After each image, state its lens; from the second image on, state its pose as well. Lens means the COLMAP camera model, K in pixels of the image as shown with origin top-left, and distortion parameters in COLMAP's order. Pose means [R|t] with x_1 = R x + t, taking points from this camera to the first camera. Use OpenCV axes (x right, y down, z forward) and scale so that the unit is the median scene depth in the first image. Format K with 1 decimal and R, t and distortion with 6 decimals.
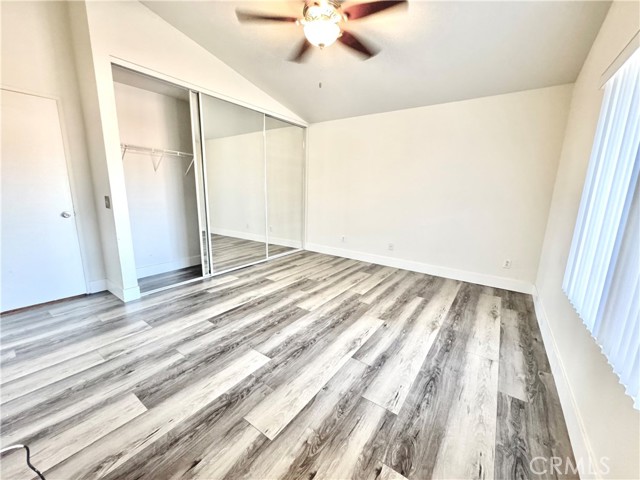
lens RADIAL K [[256.5, 0, 320.7], [0, 256.5, 239.3], [0, 0, 1]] dist [-0.010386, 0.001297]
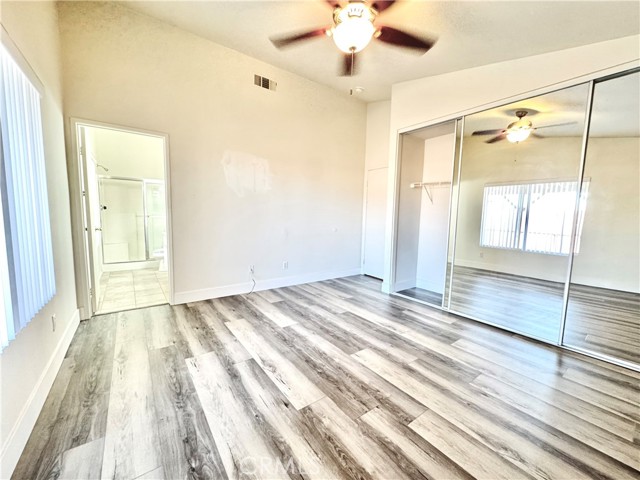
lens RADIAL K [[256.5, 0, 320.7], [0, 256.5, 240.3], [0, 0, 1]] dist [-0.010386, 0.001297]
pose [[-0.309477, 0.064871, -0.948692, 0.896468], [-0.216429, 0.966680, 0.136703, -0.201604], [0.925949, 0.247630, -0.285126, 1.268962]]
